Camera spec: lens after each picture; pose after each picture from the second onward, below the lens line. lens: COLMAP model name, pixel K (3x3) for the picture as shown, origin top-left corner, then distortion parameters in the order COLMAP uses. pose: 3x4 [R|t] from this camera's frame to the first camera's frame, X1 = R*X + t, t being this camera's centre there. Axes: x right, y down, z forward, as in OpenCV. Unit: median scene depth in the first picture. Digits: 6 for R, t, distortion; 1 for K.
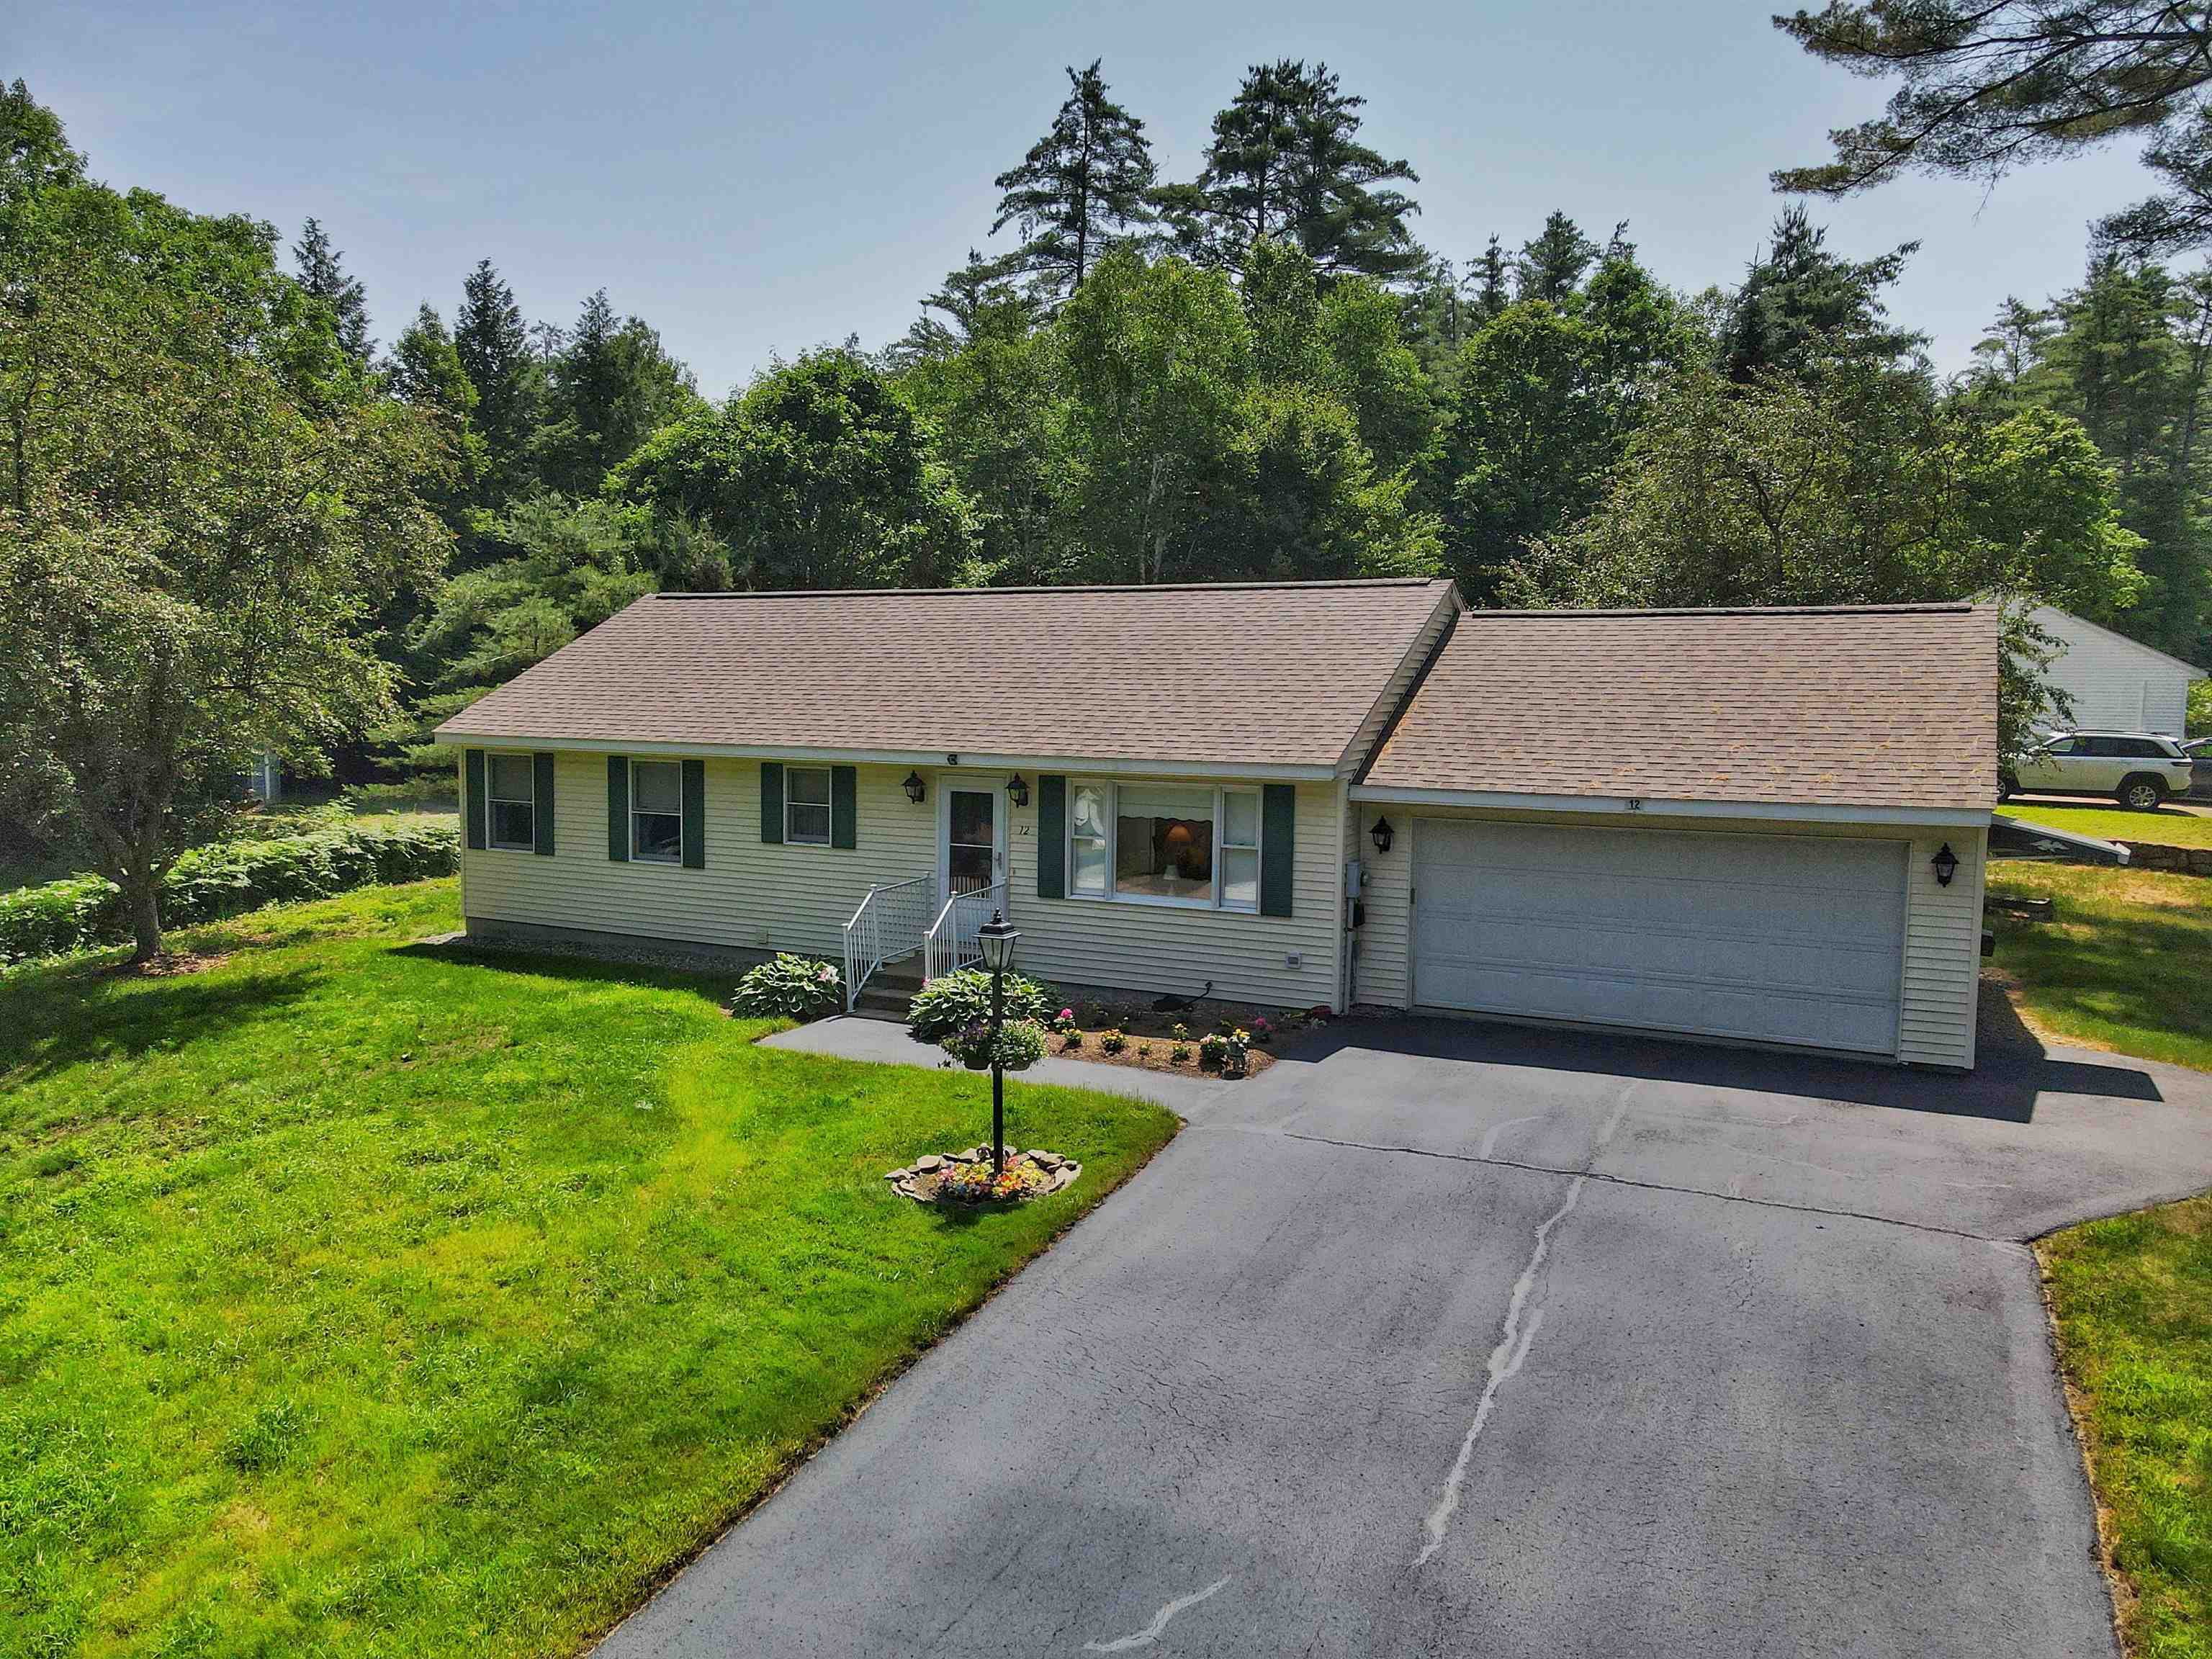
lens RADIAL K [[1621.3, 0, 1093.6], [0, 1621.3, 832.6], [0, 0, 1]] dist [-0.011547, 0.066933]
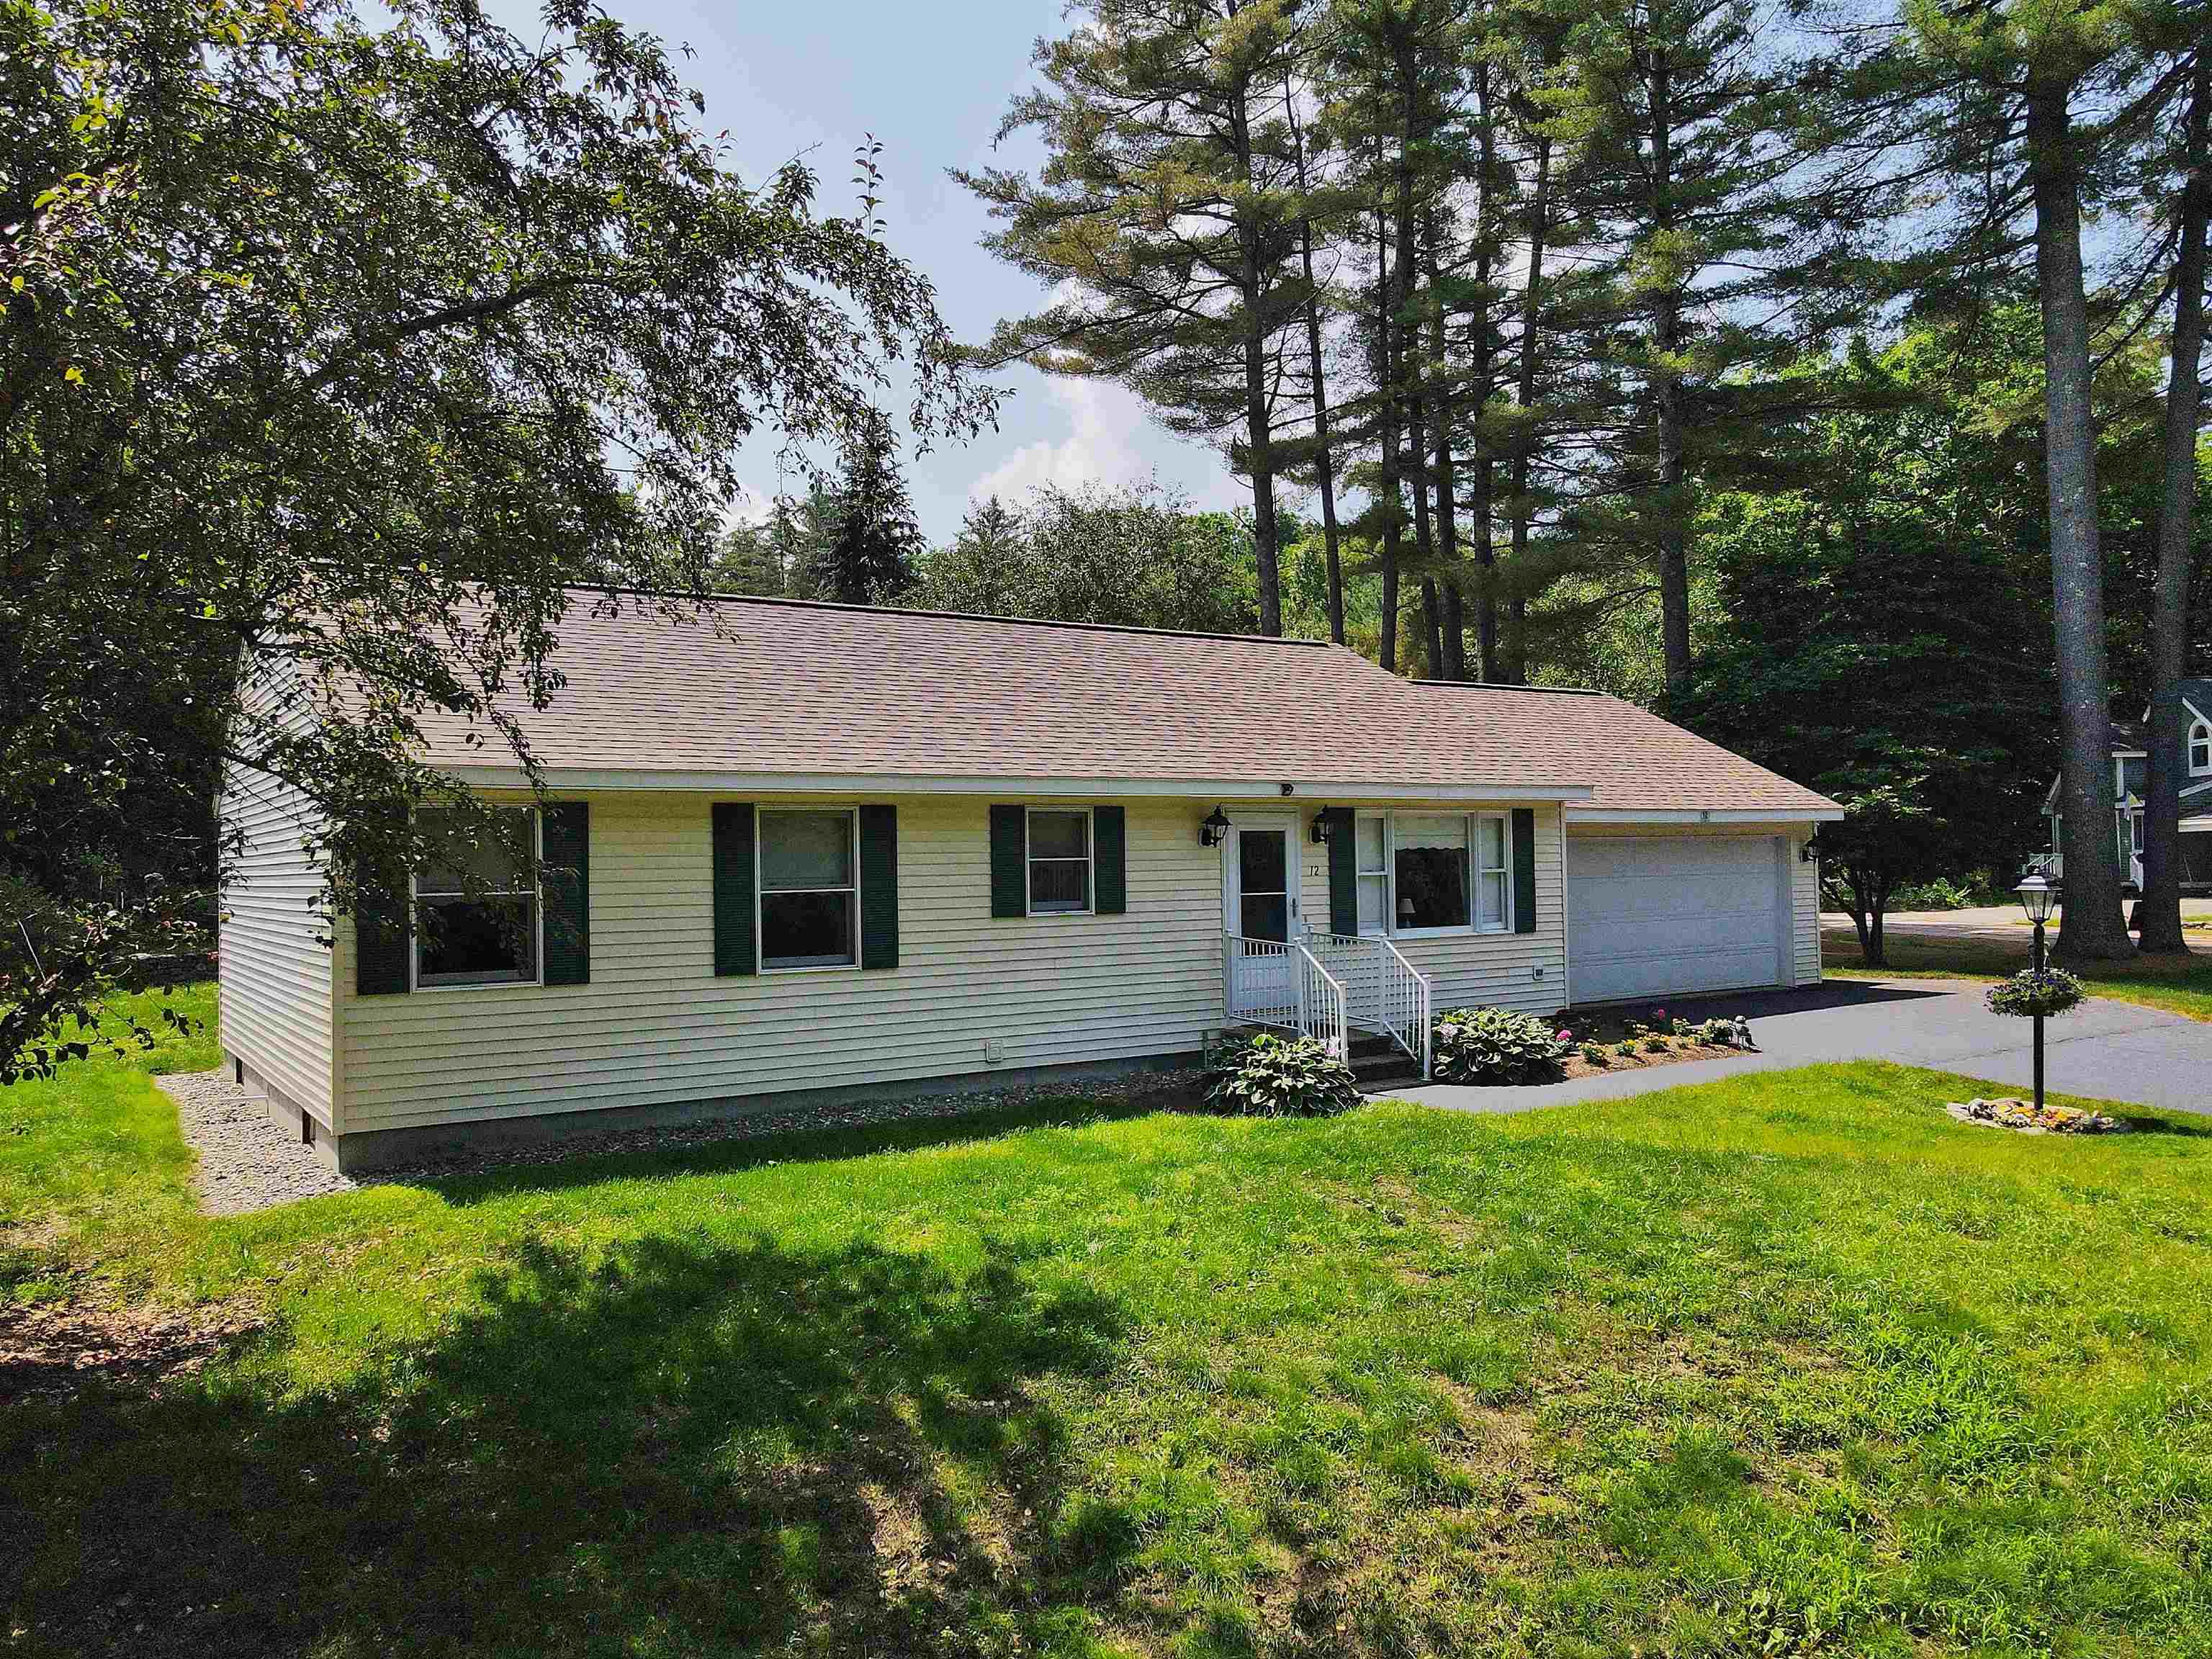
lens RADIAL K [[1621.3, 0, 1093.6], [0, 1621.3, 832.6], [0, 0, 1]] dist [-0.011547, 0.066933]
pose [[0.458281, 0.006620, 0.888783, -0.842949], [0.113126, 0.991405, -0.065715, 0.021401], [-0.881579, 0.130661, 0.453593, 0.667215]]
